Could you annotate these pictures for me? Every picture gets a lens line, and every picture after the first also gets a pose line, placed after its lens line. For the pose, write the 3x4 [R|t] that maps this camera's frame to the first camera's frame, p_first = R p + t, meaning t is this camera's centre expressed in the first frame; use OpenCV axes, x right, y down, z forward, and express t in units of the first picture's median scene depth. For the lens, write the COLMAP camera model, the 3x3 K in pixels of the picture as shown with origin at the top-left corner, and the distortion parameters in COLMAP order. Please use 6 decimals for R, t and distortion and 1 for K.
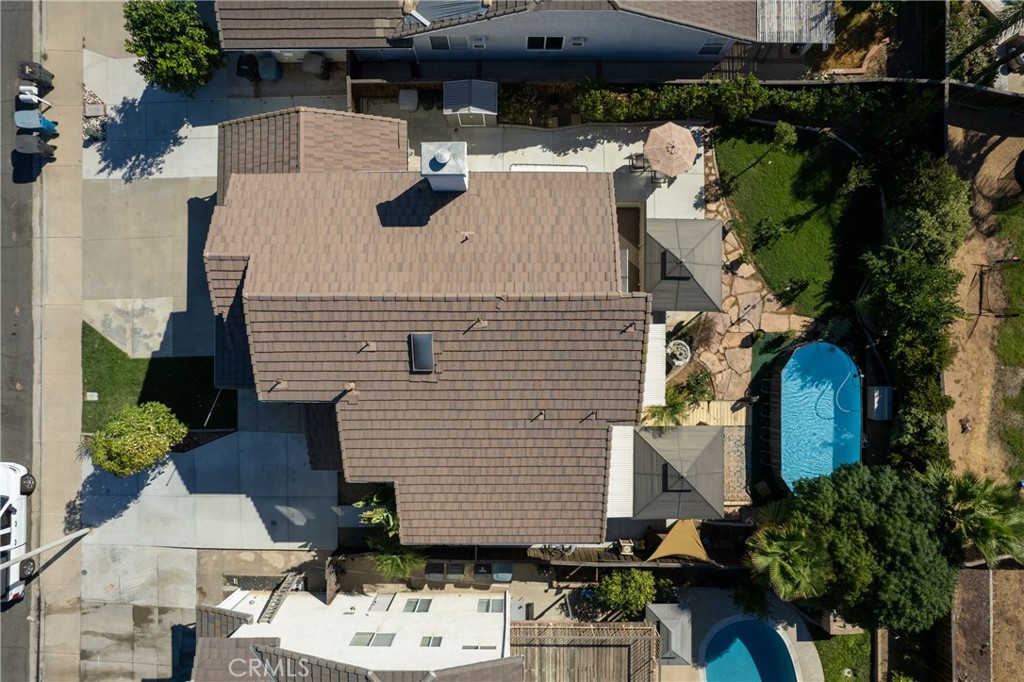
lens RADIAL K [[656.3, 0, 507.3], [0, 656.3, 344.6], [0, 0, 1]] dist [-0.081435, 0.075870]
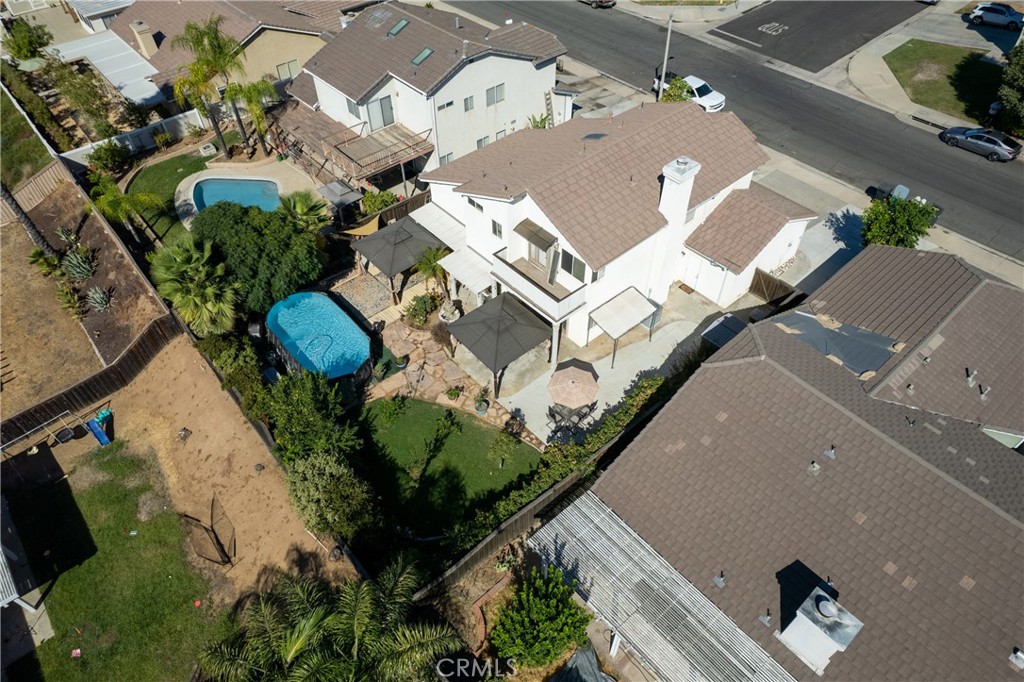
lens RADIAL K [[656.3, 0, 507.3], [0, 656.3, 344.6], [0, 0, 1]] dist [-0.081435, 0.075870]
pose [[-0.755189, 0.493059, -0.431952, 0.712227], [-0.655025, -0.542325, 0.526143, -0.705879], [0.025161, 0.680277, 0.732523, 0.146560]]
